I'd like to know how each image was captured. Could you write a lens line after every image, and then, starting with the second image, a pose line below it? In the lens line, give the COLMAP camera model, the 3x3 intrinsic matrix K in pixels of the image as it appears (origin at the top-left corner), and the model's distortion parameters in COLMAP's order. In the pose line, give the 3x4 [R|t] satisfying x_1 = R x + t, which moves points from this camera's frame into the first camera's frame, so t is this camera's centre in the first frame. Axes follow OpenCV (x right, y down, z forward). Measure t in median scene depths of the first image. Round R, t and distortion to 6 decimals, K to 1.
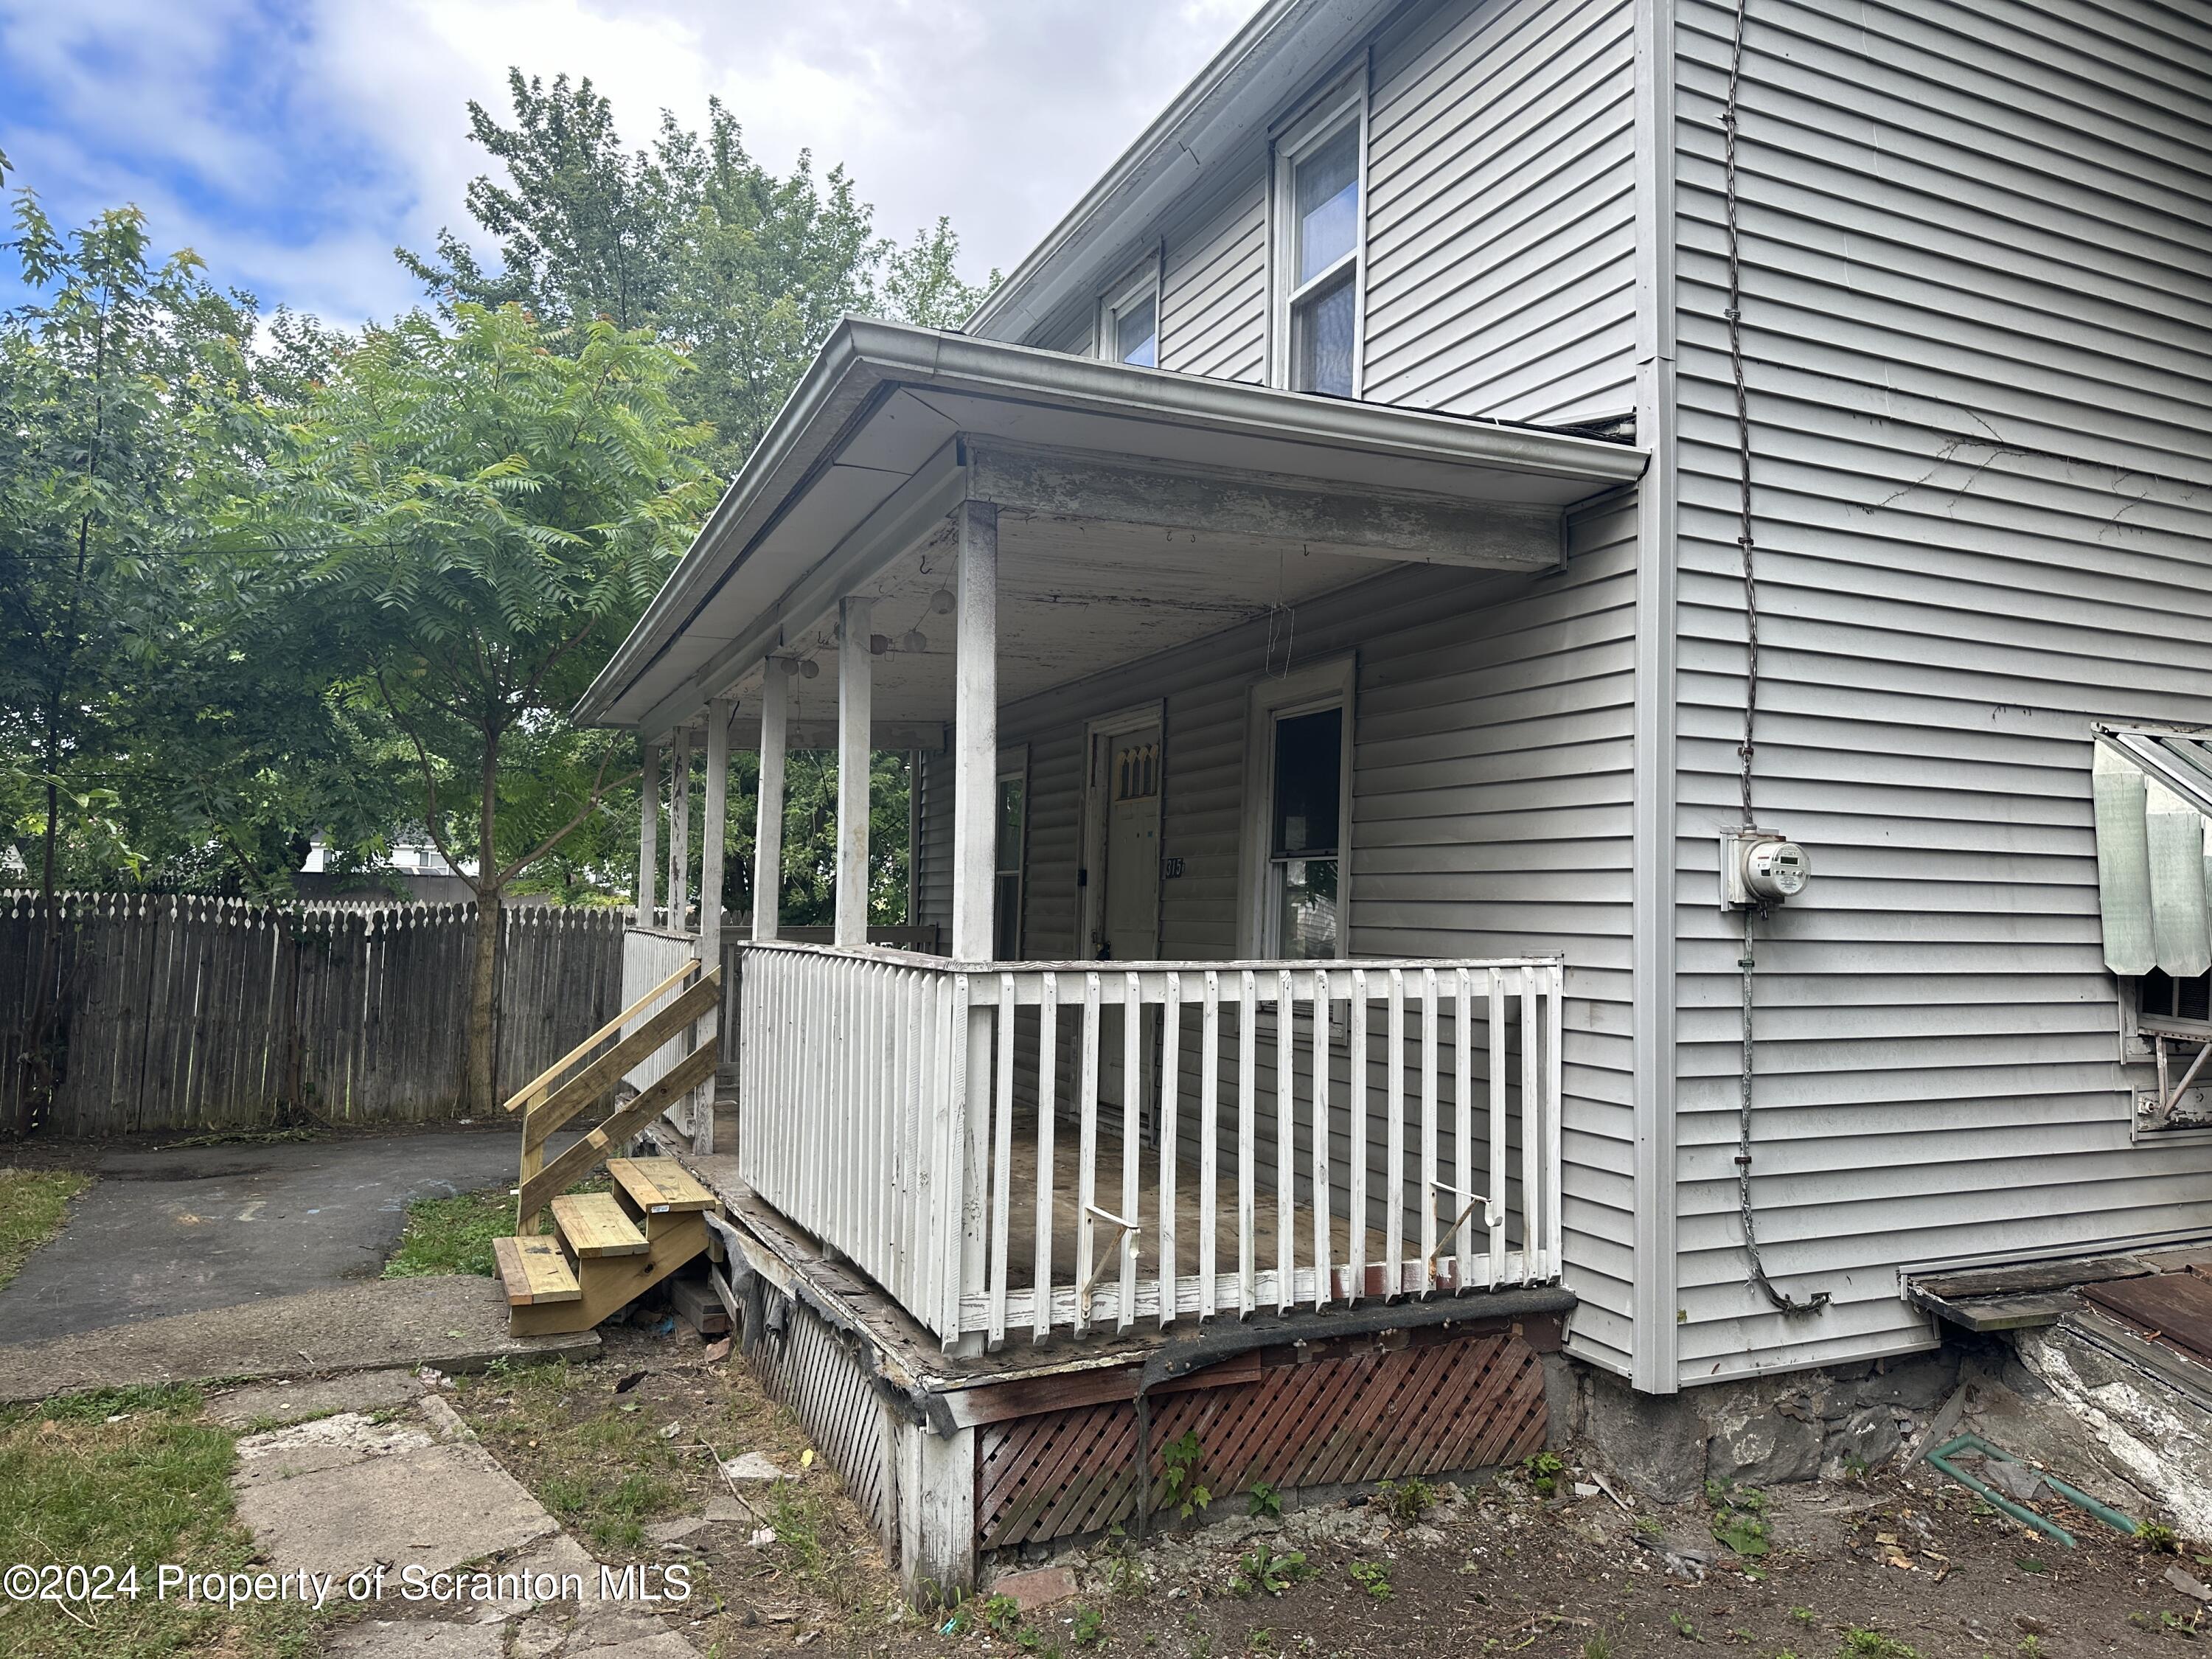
lens RADIAL K [[1546.0, 0, 1112.0], [0, 1546.0, 823.9], [0, 0, 1]] dist [0.026242, -0.035267]
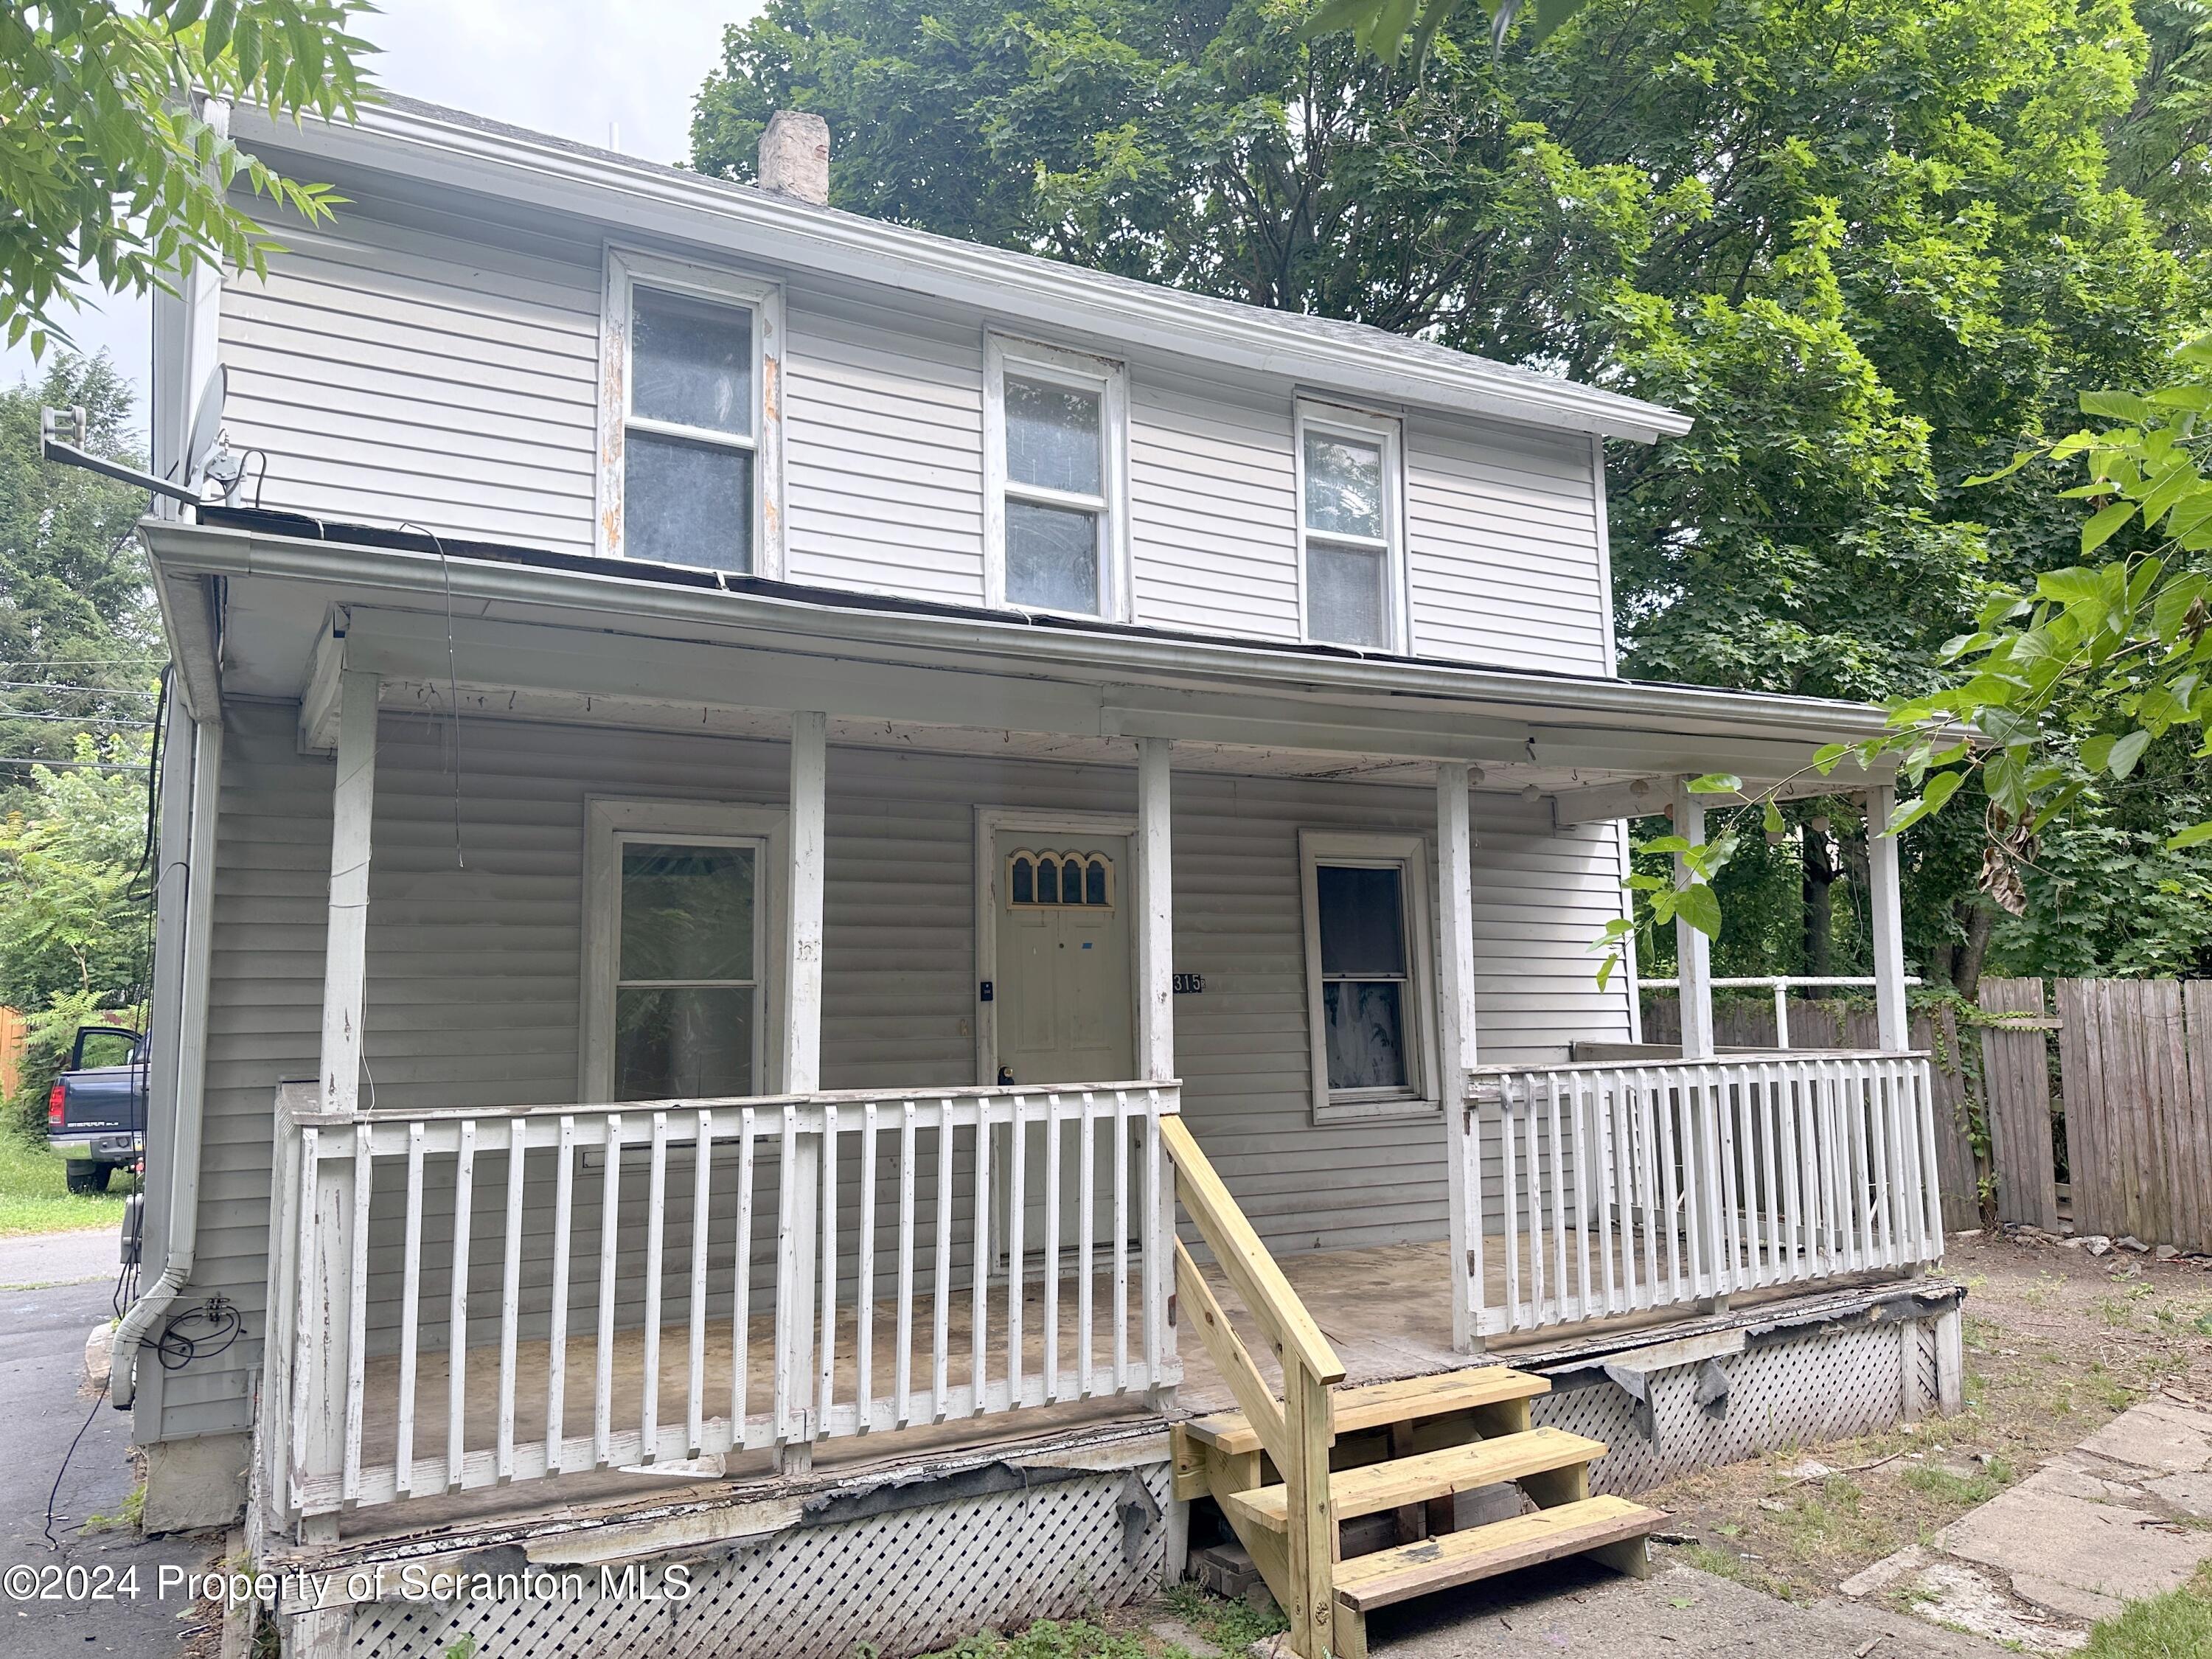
lens RADIAL K [[1540.2, 0, 1131.0], [0, 1540.2, 846.6], [0, 0, 1]] dist [0.029108, -0.025477]
pose [[-0.080049, 0.086356, 0.993043, -1.592681], [-0.046900, 0.994811, -0.090291, 0.050562], [-0.995687, -0.053802, -0.075583, 1.792847]]
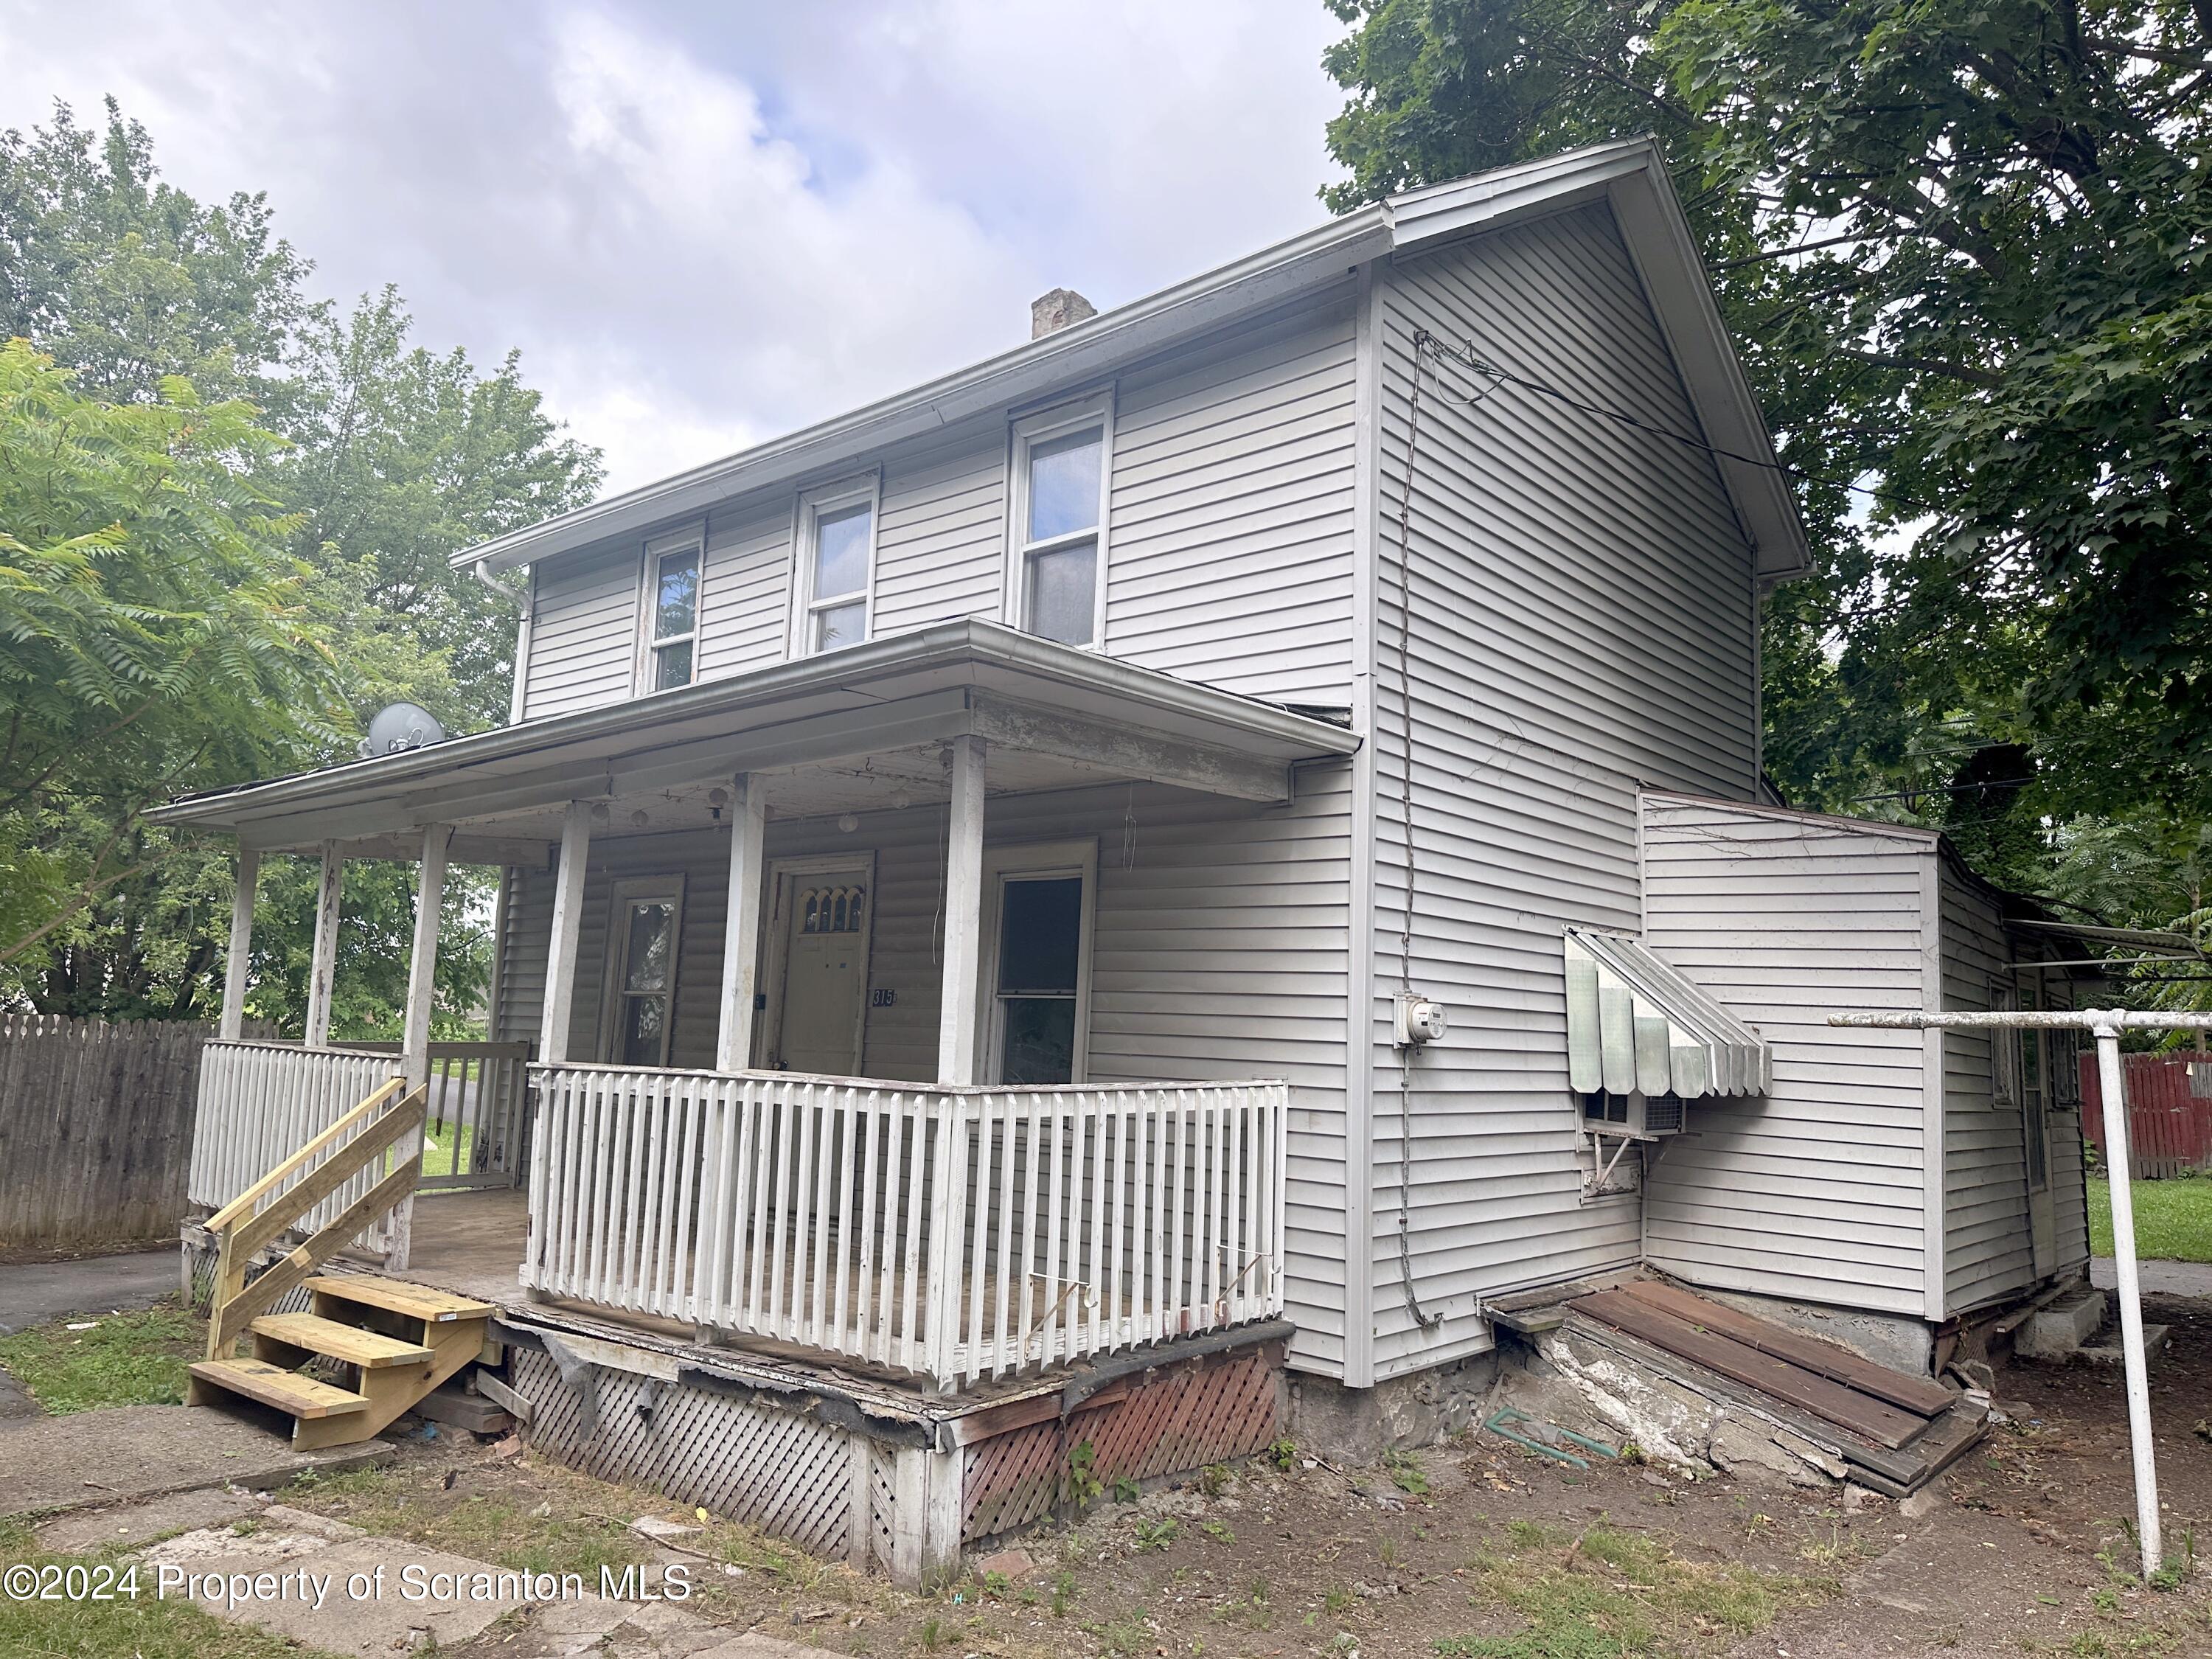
lens RADIAL K [[1546.0, 0, 1112.0], [0, 1546.0, 823.9], [0, 0, 1]] dist [0.026242, -0.035267]
pose [[0.909887, 0.068772, 0.409117, -0.459998], [-0.041895, 0.996355, -0.074310, -0.037290], [-0.412736, 0.050474, 0.909451, -0.230096]]
